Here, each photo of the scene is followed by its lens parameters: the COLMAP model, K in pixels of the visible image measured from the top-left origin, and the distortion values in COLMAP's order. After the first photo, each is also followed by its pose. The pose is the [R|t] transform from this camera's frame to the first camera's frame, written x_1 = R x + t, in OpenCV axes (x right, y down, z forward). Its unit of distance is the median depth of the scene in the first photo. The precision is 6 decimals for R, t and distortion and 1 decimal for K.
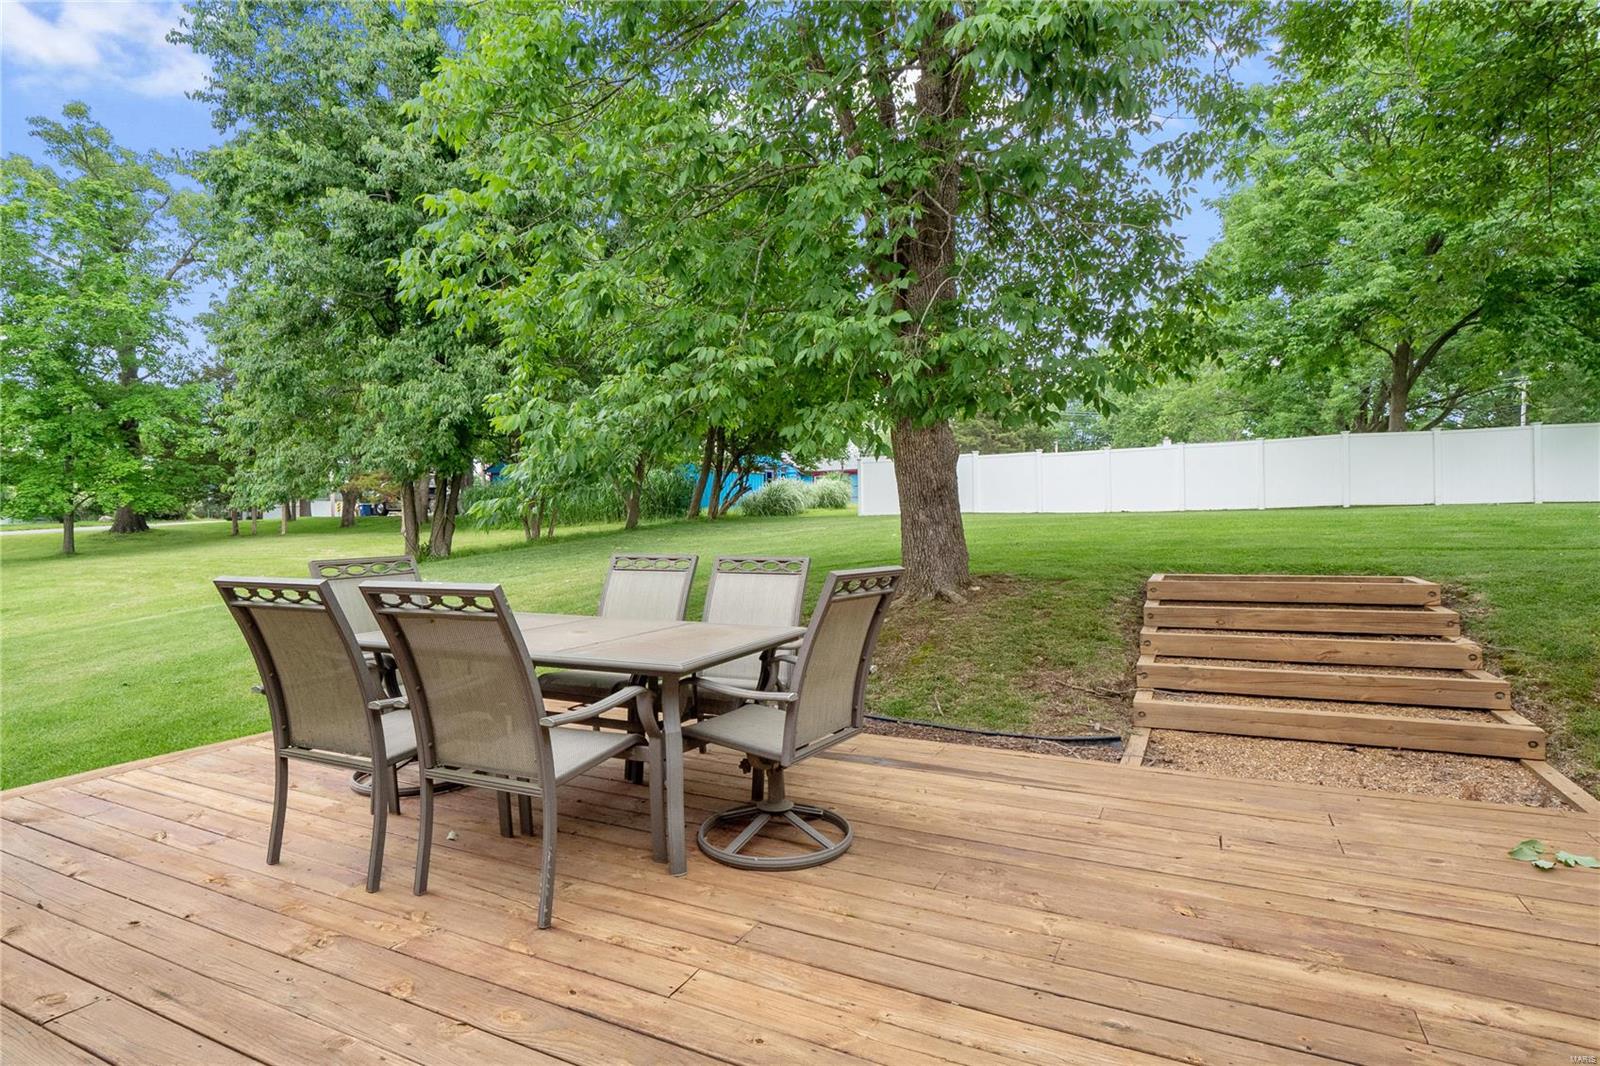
lens RADIAL K [[811.9, 0, 800.0], [0, 811.9, 533.0], [0, 0, 1]] dist [-0.005761, -0.000913]
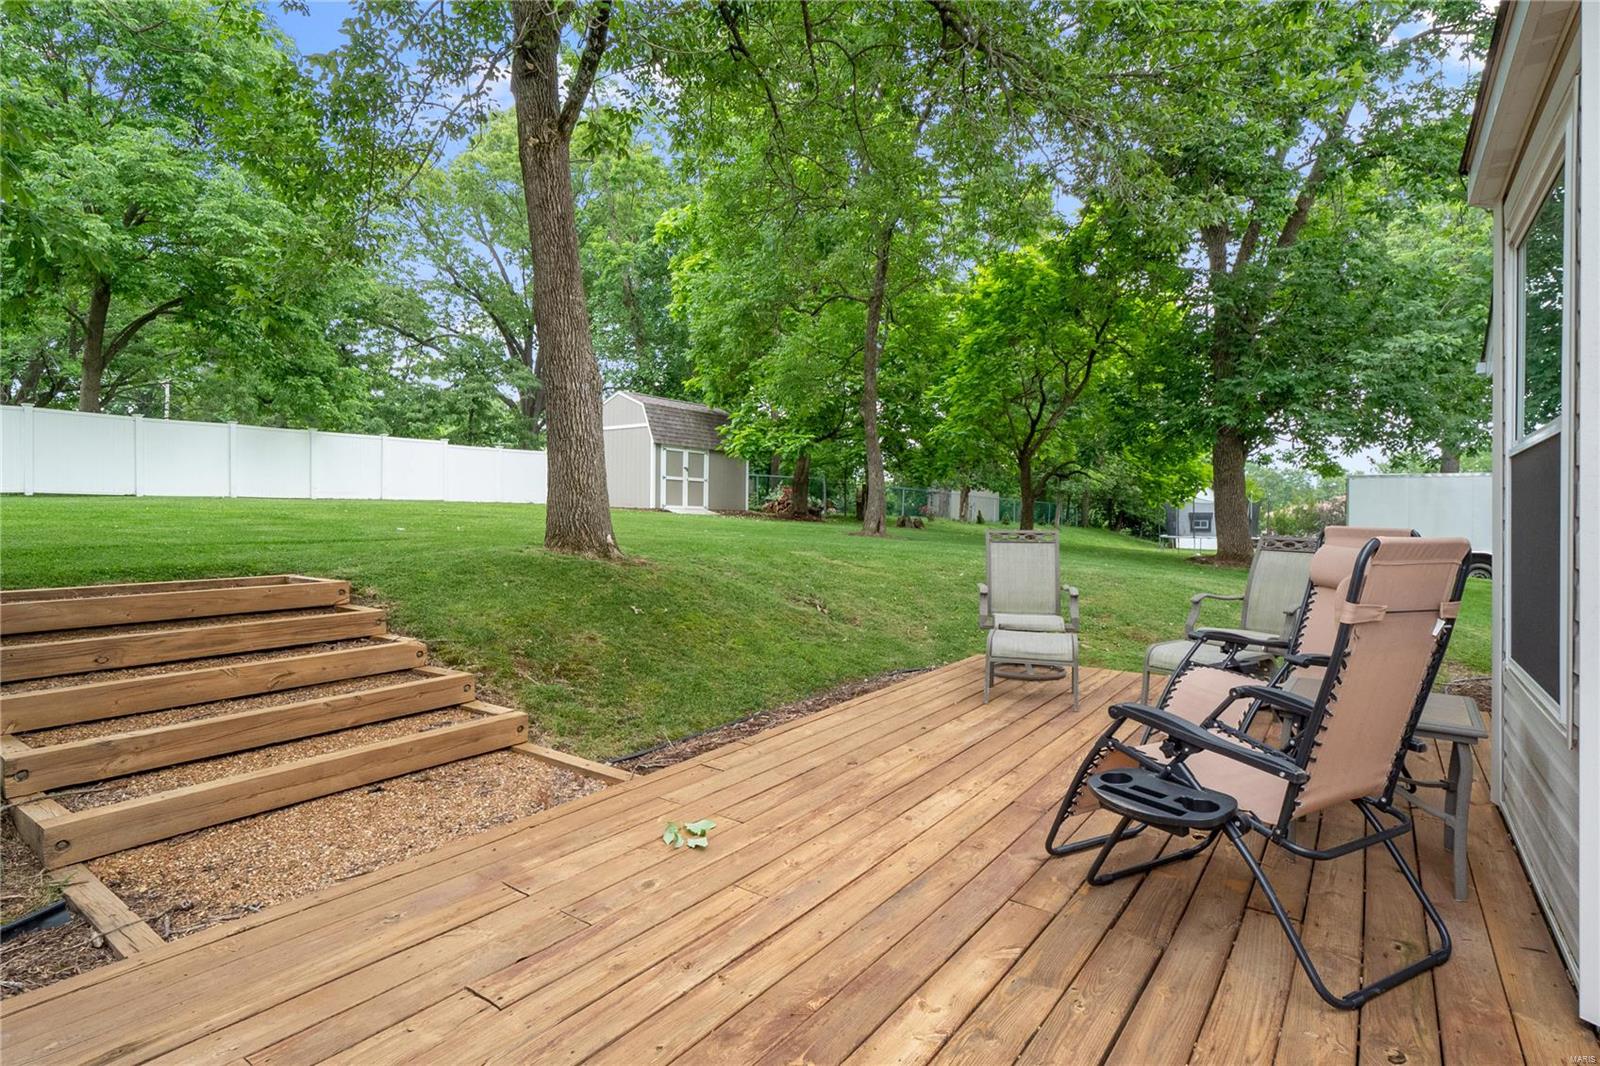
lens RADIAL K [[811.9, 0, 800.0], [0, 811.9, 533.0], [0, 0, 1]] dist [-0.005761, -0.000913]
pose [[0.167540, -0.010795, 0.985806, -0.062479], [0.001889, 0.999942, 0.010629, -0.001303], [-0.985863, 0.000081, 0.167551, 0.496337]]
